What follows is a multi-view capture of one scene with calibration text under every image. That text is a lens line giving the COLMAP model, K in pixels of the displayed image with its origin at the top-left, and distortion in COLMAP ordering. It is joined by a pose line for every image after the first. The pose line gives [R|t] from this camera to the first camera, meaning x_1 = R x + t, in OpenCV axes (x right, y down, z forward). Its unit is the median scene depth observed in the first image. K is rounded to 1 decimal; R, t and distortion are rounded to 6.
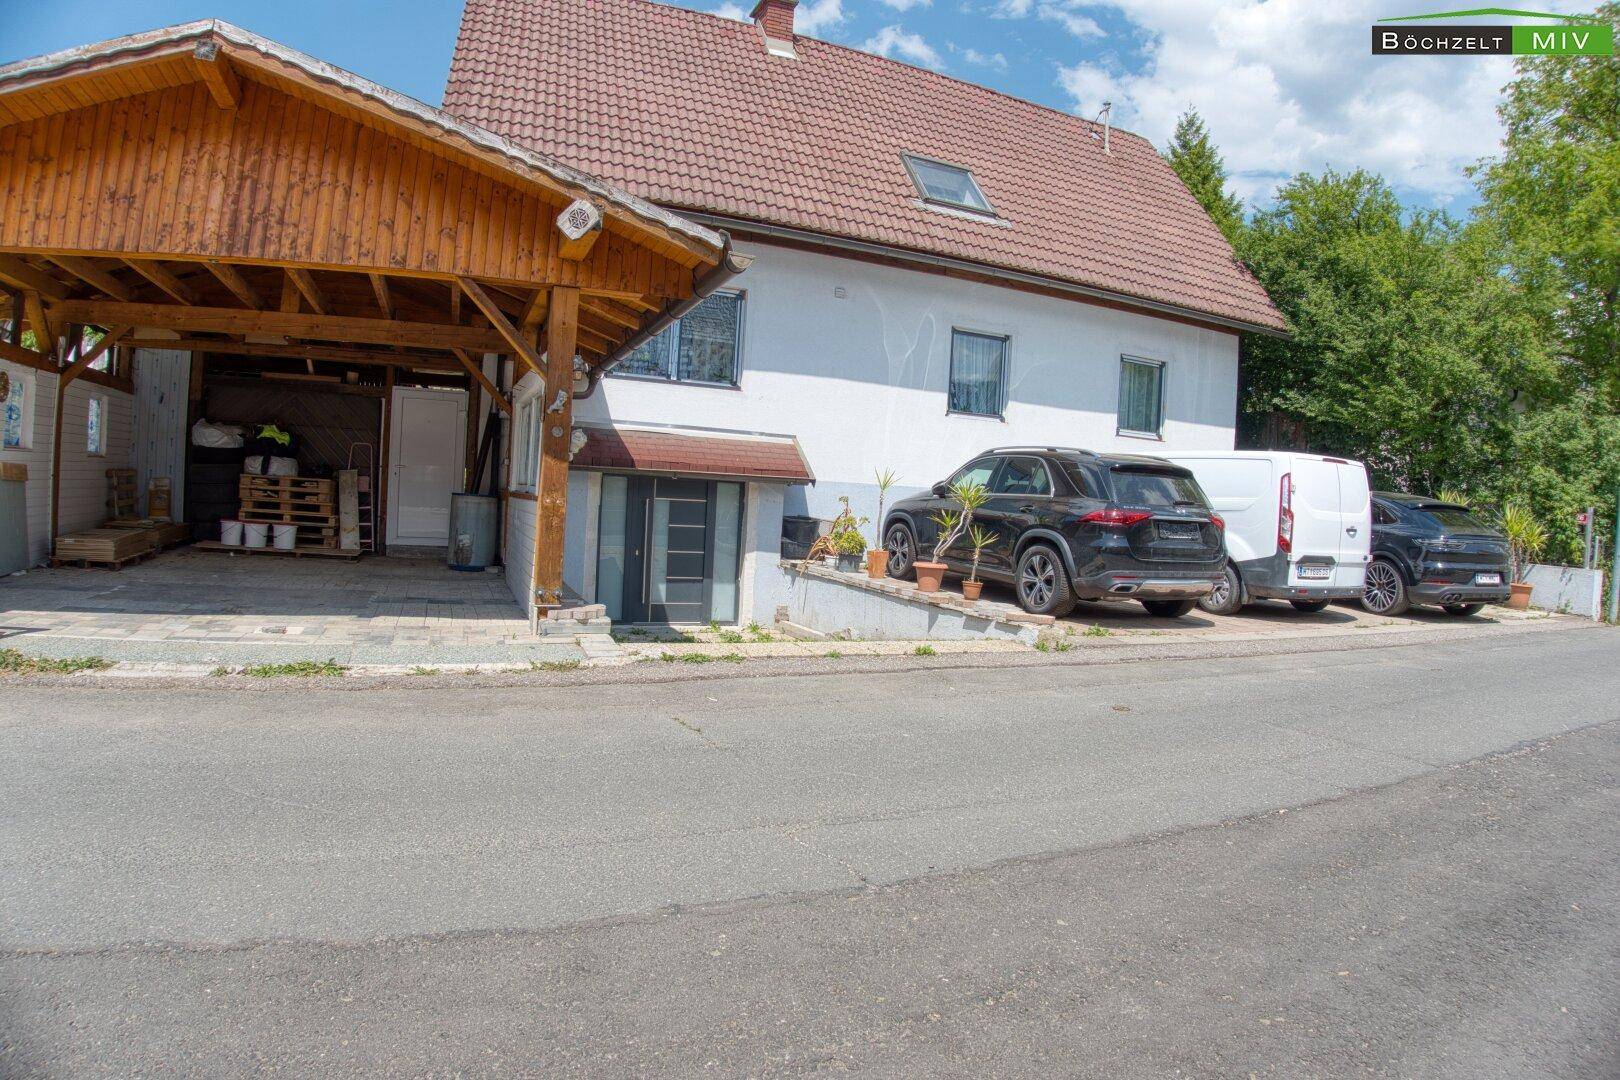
lens RADIAL K [[881.7, 0, 834.4], [0, 881.7, 544.1], [0, 0, 1]] dist [-0.184460, 0.029023]
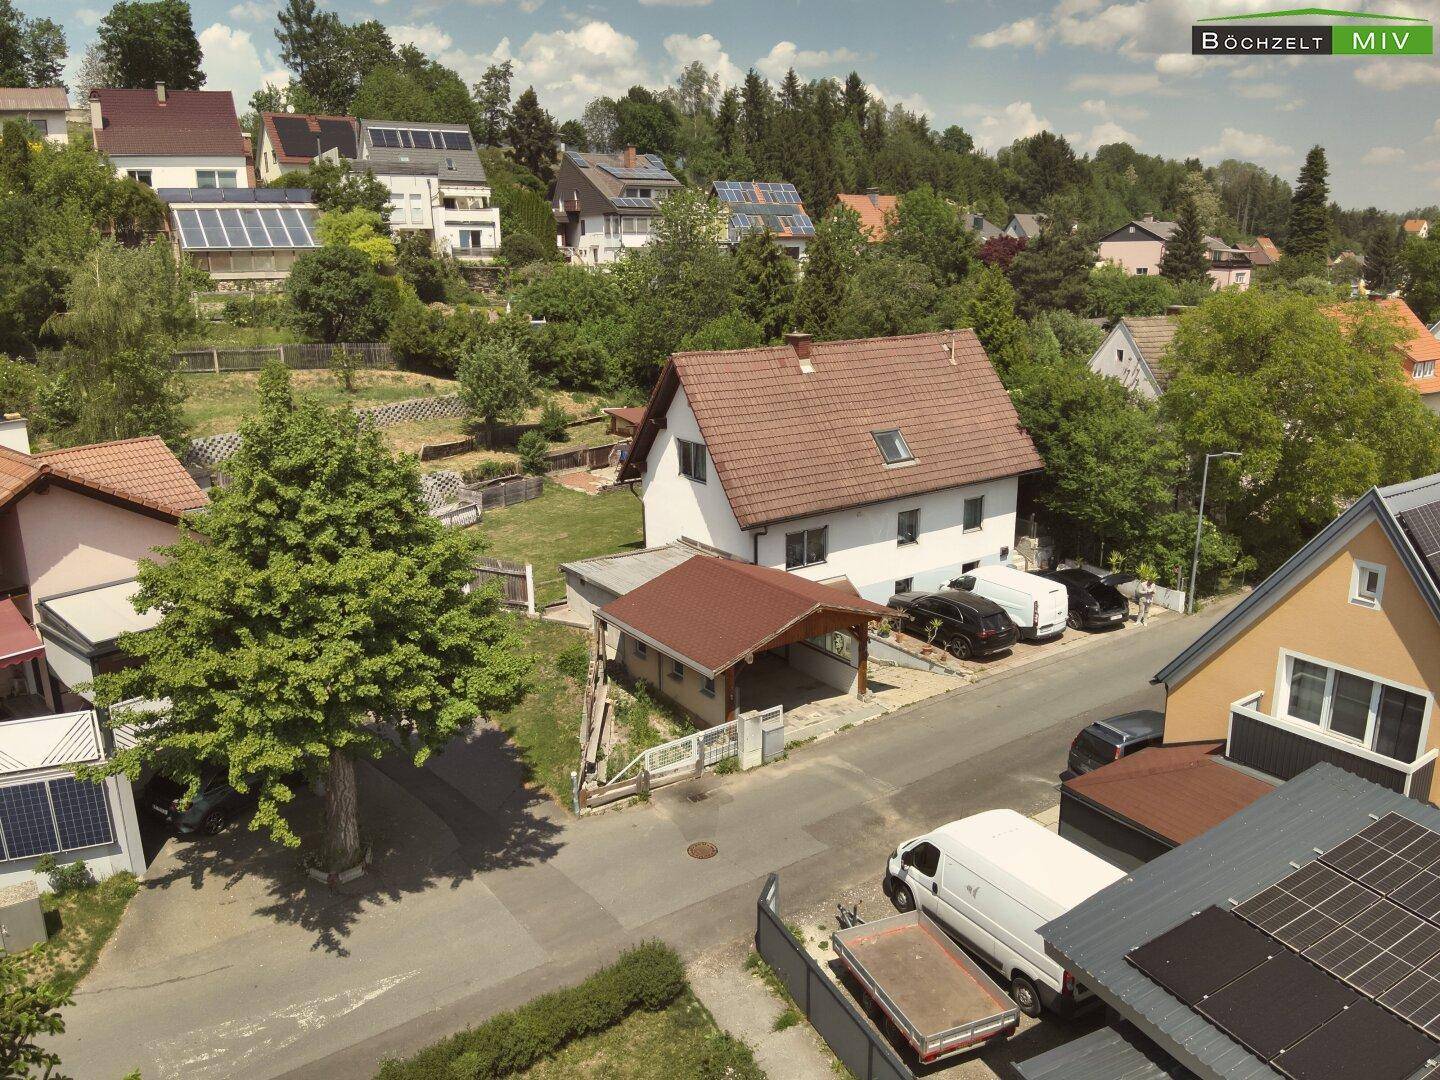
lens RADIAL K [[1049.0, 0, 718.7], [0, 1049.0, 537.5], [0, 0, 1]] dist [0.145118, -0.293360]
pose [[0.979902, -0.115371, 0.162730, -1.117997], [0.076852, 0.971151, 0.225741, -1.186325], [-0.184079, -0.208698, 0.960500, -2.299926]]
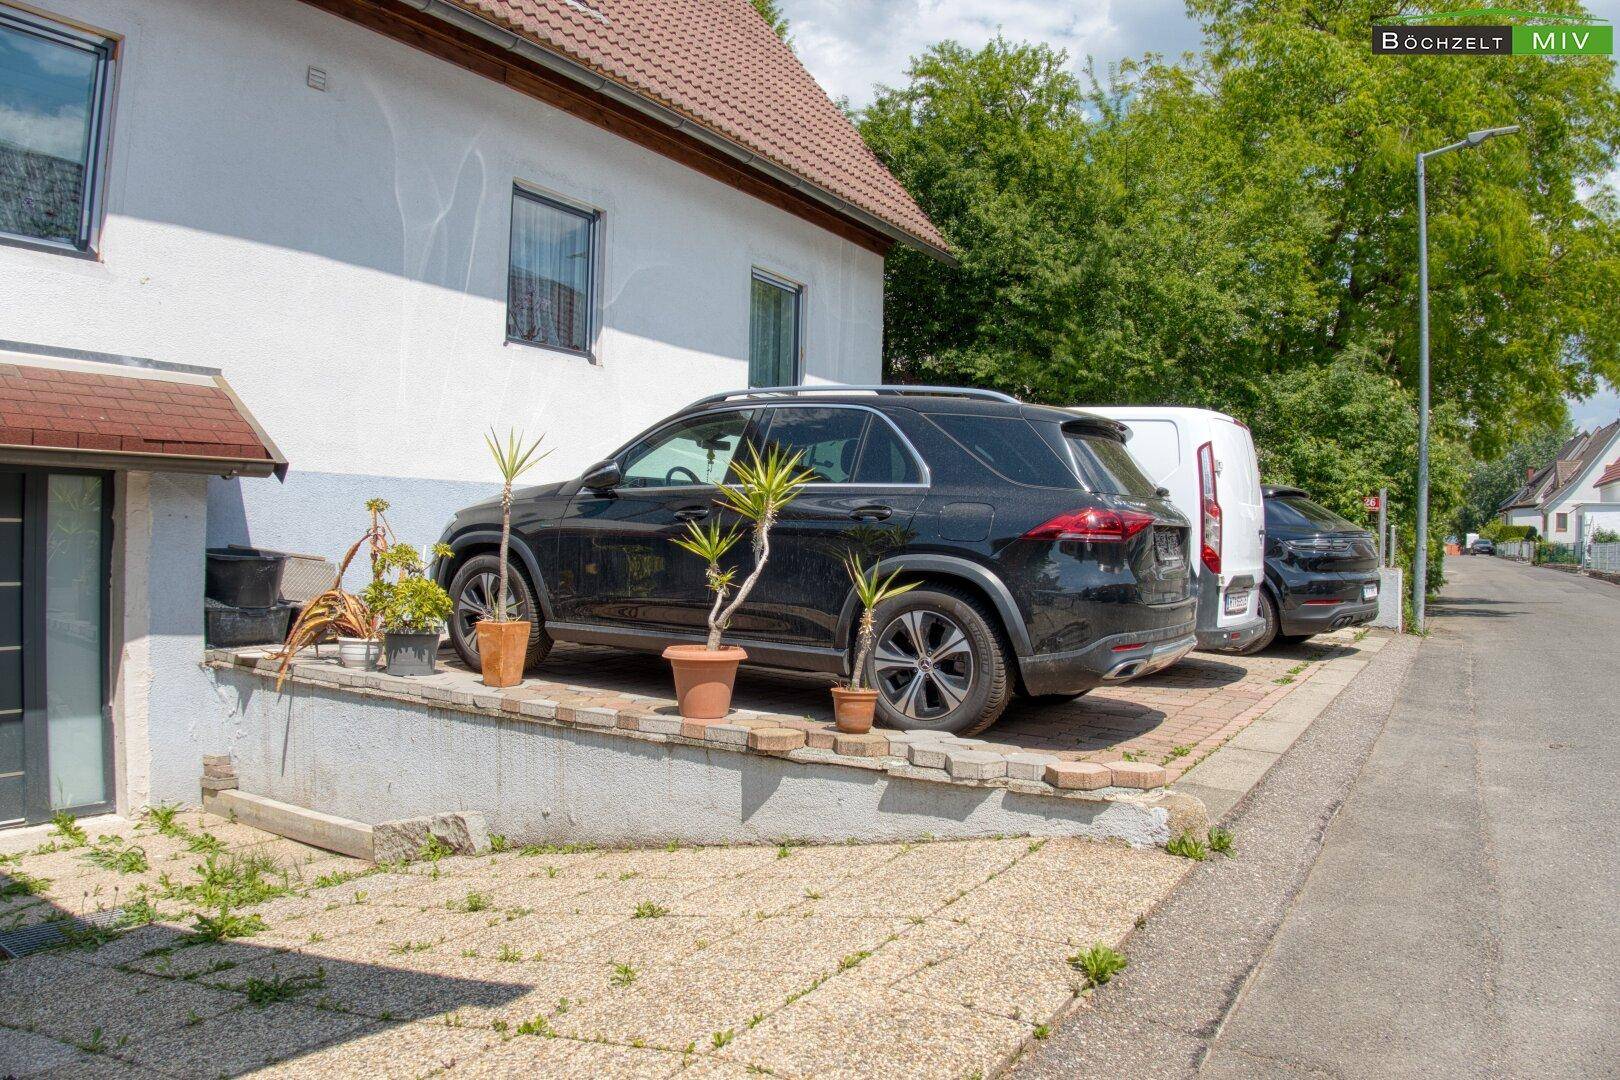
lens RADIAL K [[1116.9, 0, 859.5], [0, 1116.9, 540.2], [0, 0, 1]] dist [-0.145894, -0.002811]
pose [[0.805491, -0.038645, 0.591347, -0.128564], [0.051660, 0.998652, -0.005103, -0.021113], [-0.590353, 0.034660, 0.806401, 0.469530]]
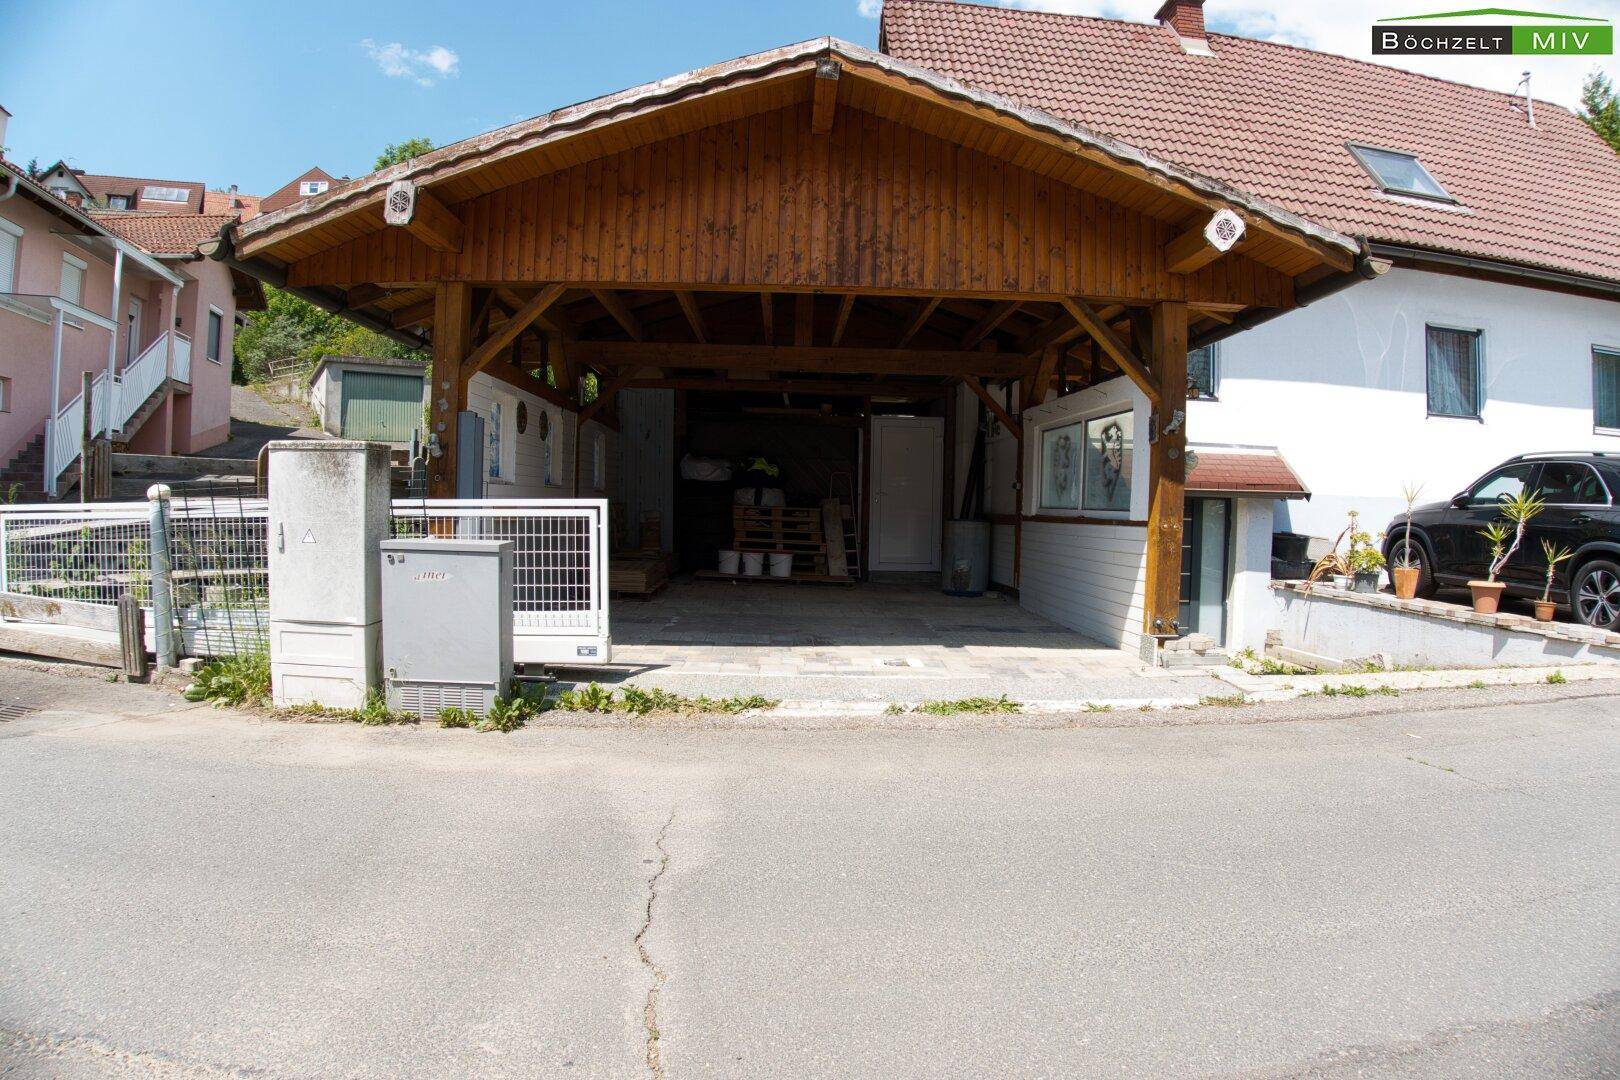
lens RADIAL K [[877.4, 0, 816.7], [0, 877.4, 544.5], [0, 0, 1]] dist [-0.175402, 0.024885]
pose [[0.924803, -0.022594, -0.379775, -0.207805], [0.014856, 0.999618, -0.023294, -0.008245], [0.380156, 0.015901, 0.924786, -0.013712]]
